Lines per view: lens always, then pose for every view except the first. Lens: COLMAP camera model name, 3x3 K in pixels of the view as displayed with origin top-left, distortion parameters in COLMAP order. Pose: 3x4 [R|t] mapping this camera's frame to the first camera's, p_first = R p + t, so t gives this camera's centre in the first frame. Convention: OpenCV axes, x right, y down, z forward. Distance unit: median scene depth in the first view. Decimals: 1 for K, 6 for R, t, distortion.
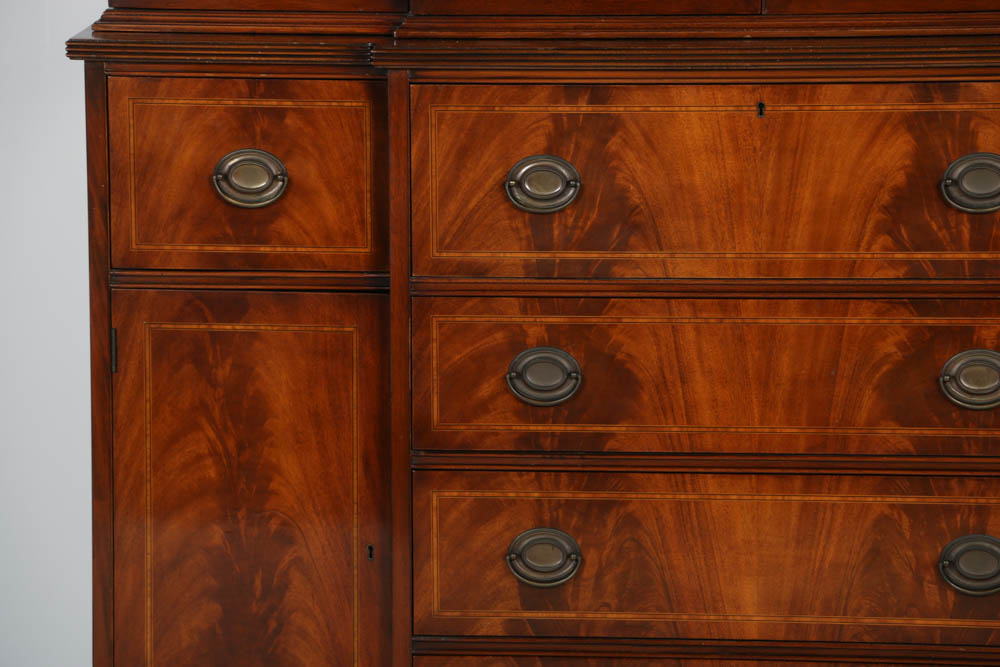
lens RADIAL K [[5857.5, 0, 482.7], [0, 5857.5, 350.9], [0, 0, 1]] dist [2.253722, 0.000000]
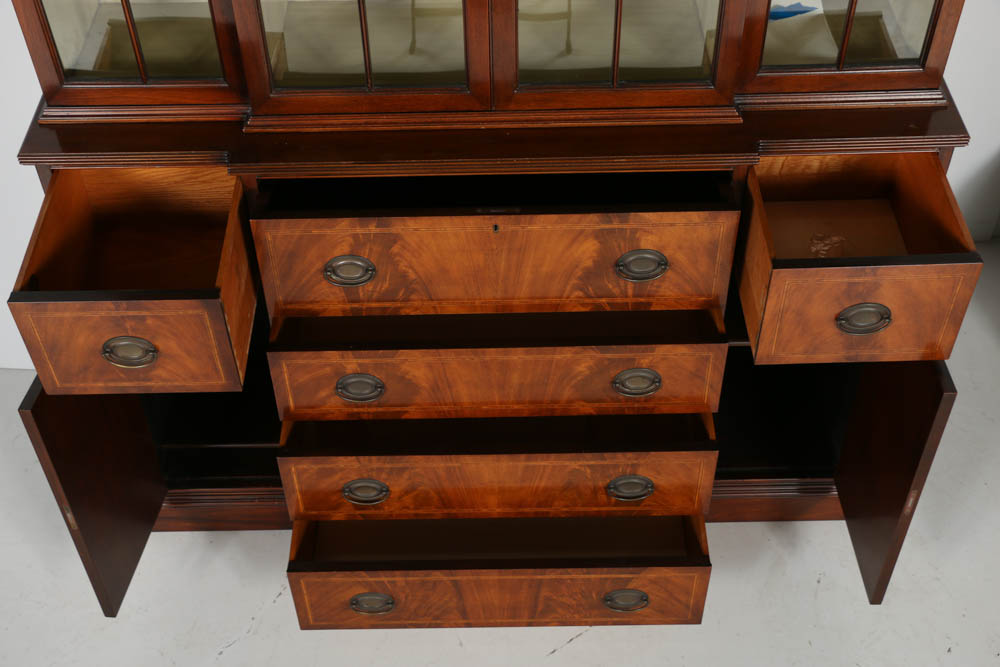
lens RADIAL K [[1271.2, 0, 485.4], [0, 1271.2, 333.1], [0, 0, 1]] dist [0.034685, 0.000000]
pose [[0.998990, -0.038047, 0.023895, 0.036132], [0.018532, 0.833447, 0.552288, -0.191262], [-0.040928, -0.551288, 0.833311, 0.727083]]
